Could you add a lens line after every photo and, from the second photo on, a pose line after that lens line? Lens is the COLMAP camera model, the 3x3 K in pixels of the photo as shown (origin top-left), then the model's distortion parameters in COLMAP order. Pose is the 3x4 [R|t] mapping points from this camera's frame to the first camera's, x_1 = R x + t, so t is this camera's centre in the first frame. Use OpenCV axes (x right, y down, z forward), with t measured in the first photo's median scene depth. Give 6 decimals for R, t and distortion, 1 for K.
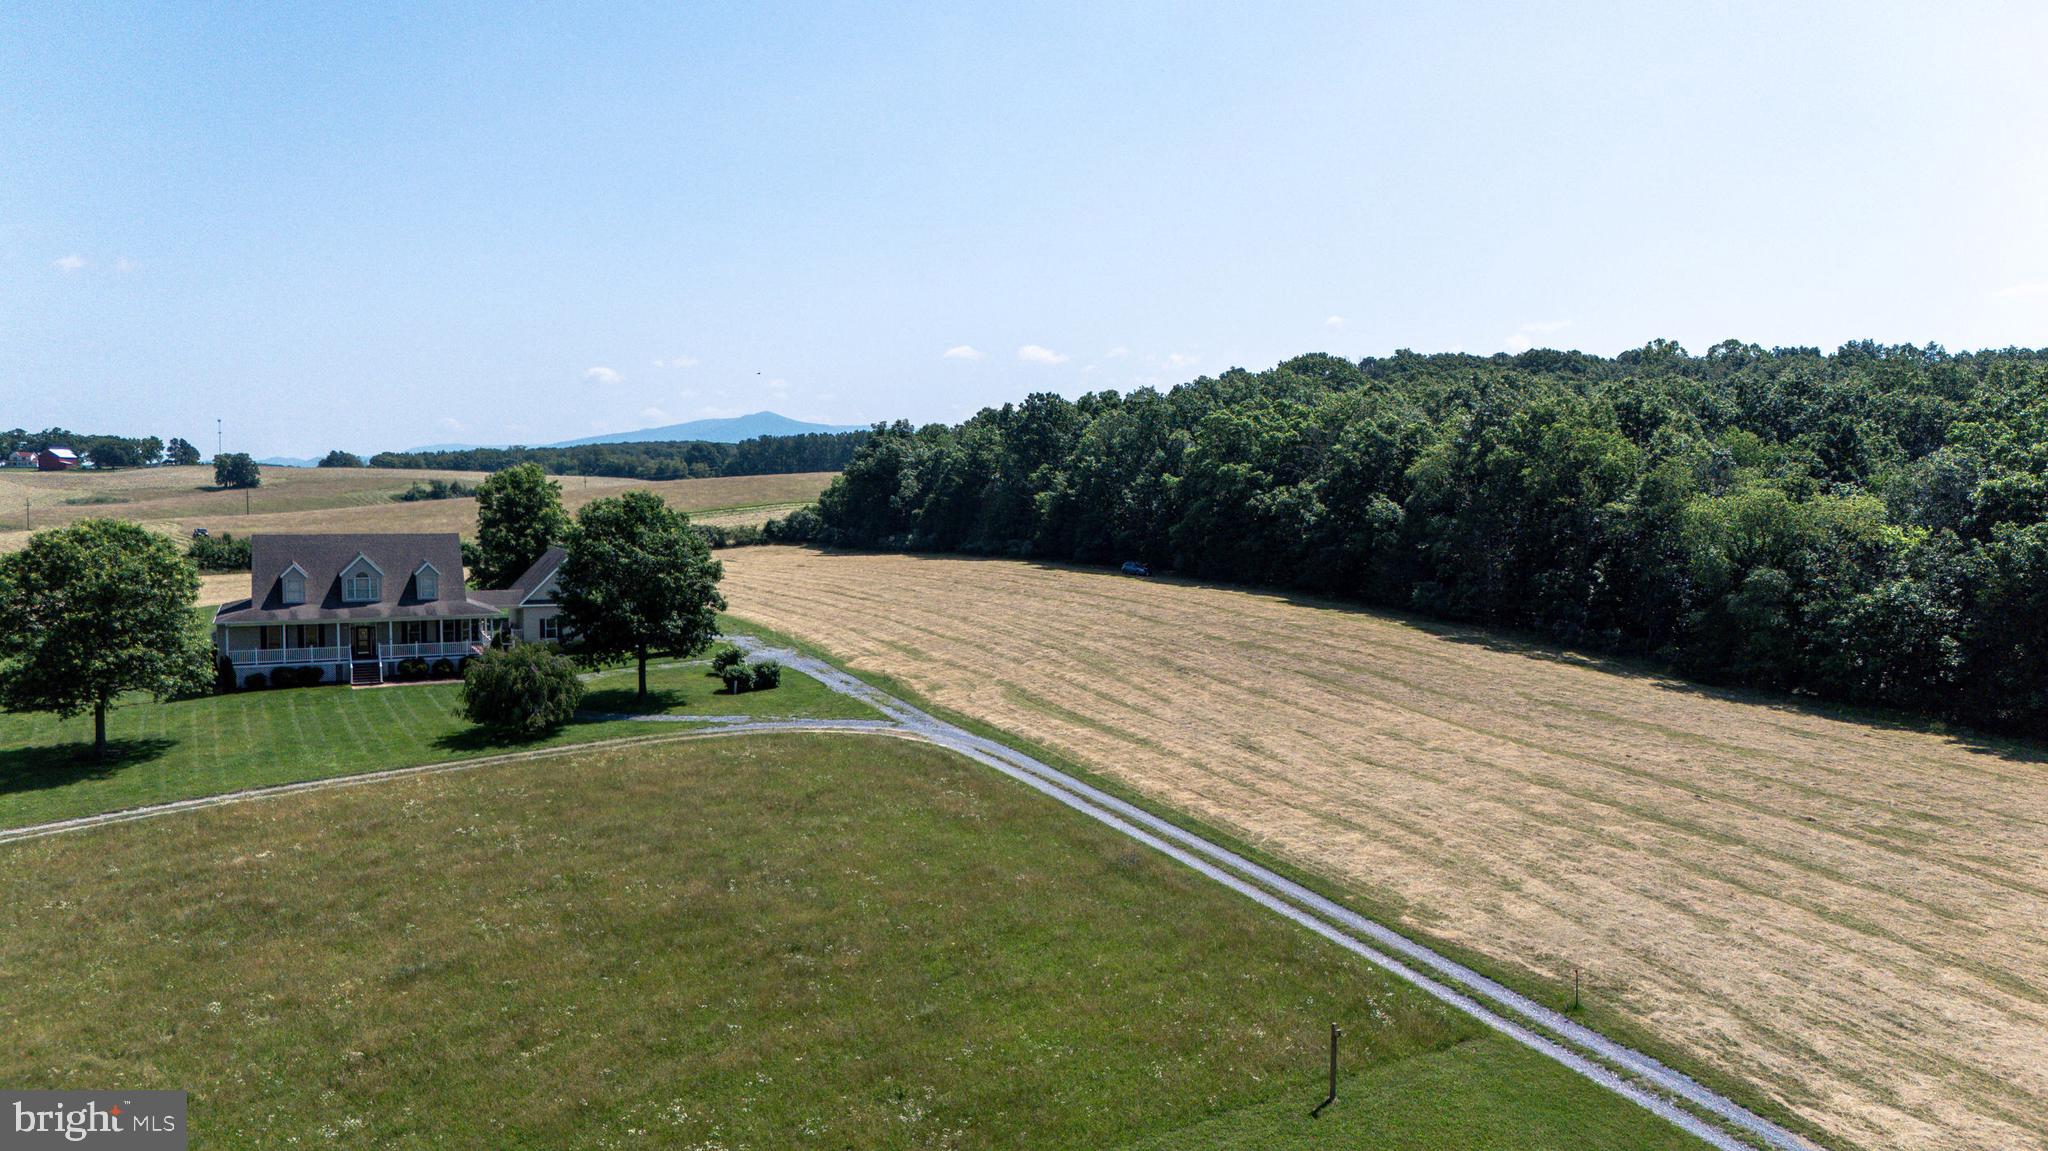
lens RADIAL K [[1491.6, 0, 1038.8], [0, 1491.6, 577.2], [0, 0, 1]] dist [0.070865, -0.080800]
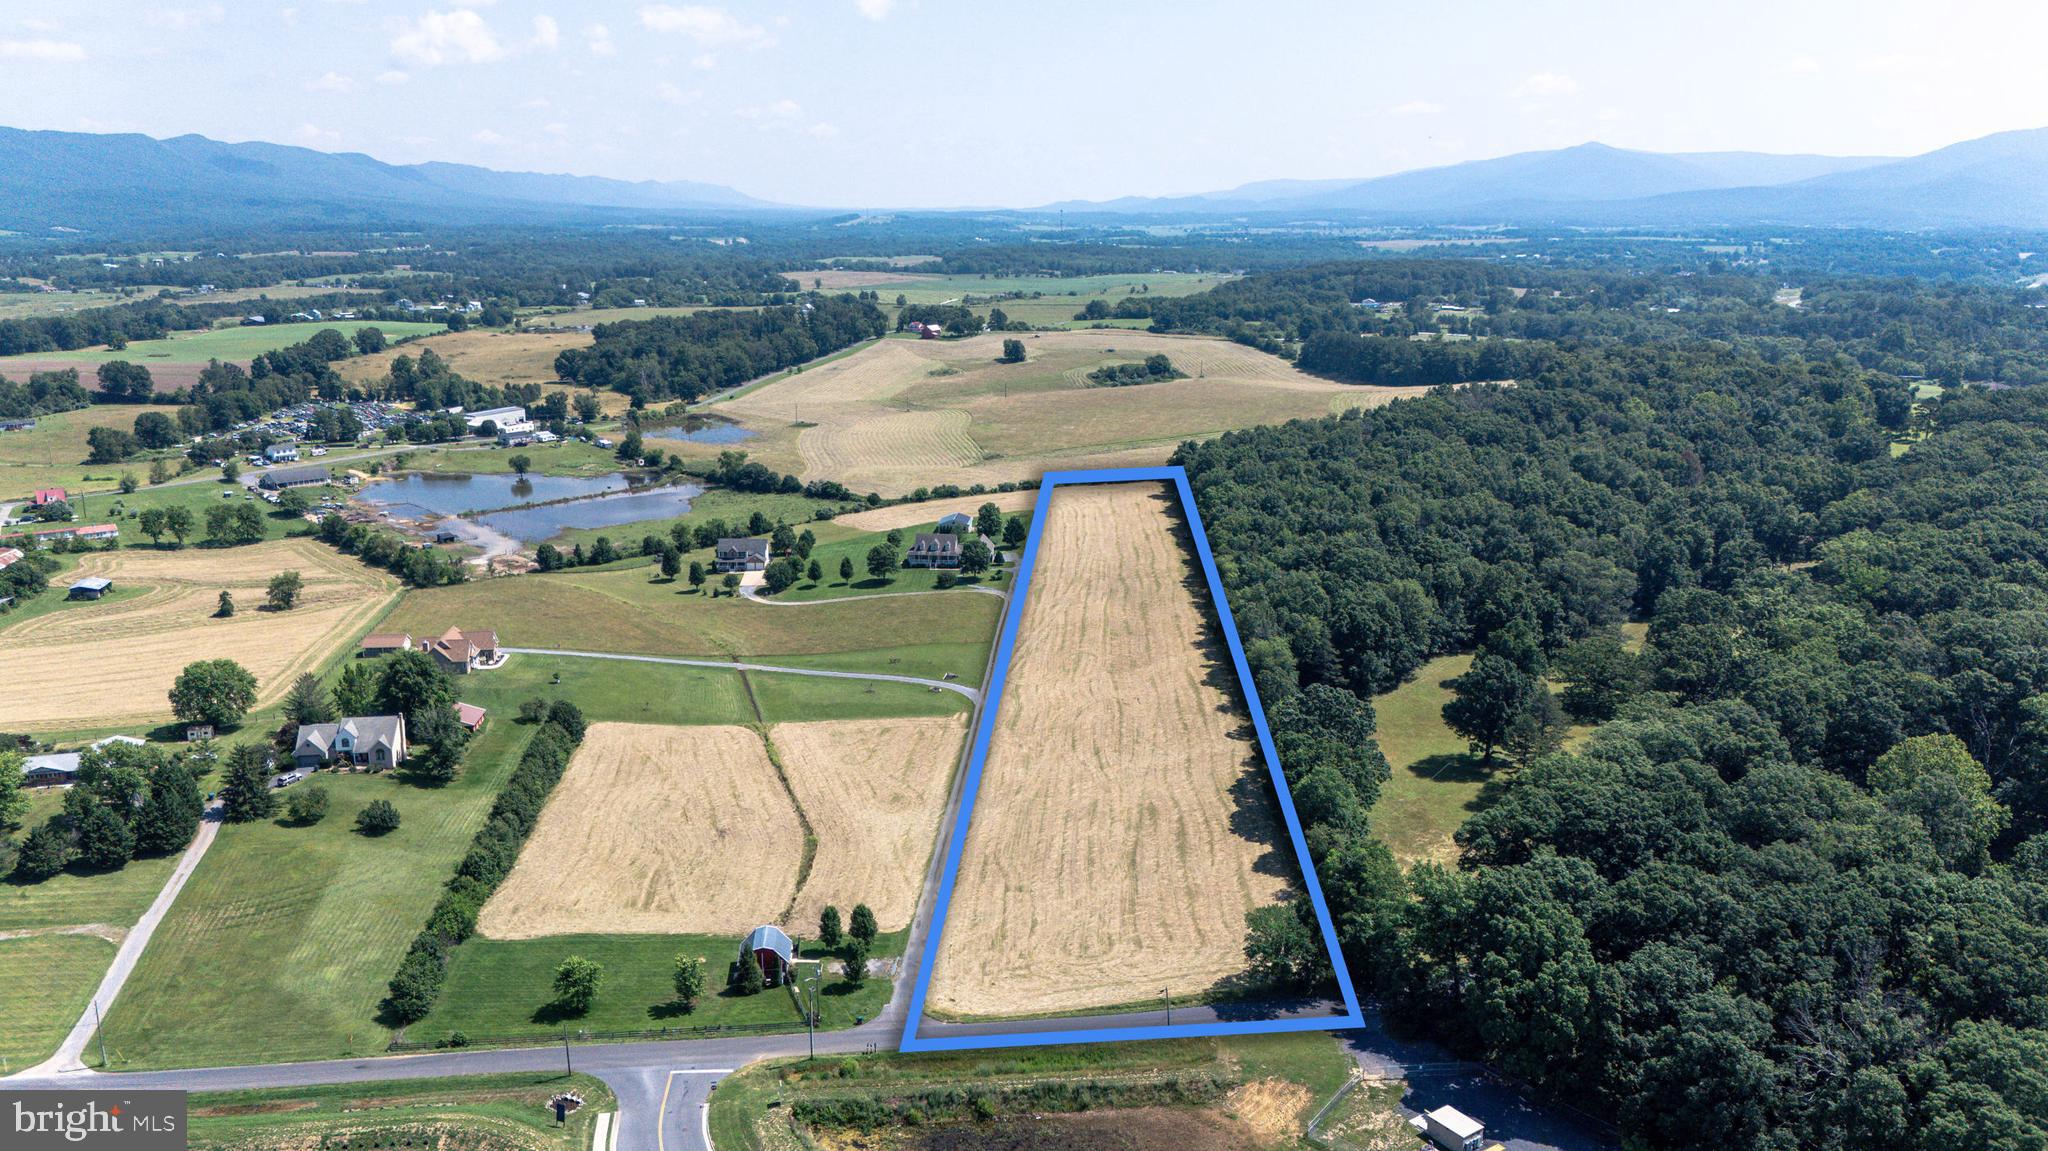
lens RADIAL K [[1491.6, 0, 1024.0], [0, 1491.6, 579.9], [0, 0, 1]] dist [0.070865, -0.080800]
pose [[0.859780, 0.118589, -0.496705, 2.178727], [-0.029811, 0.982659, 0.183009, -0.775114], [0.509794, -0.142540, 0.848406, -2.907287]]
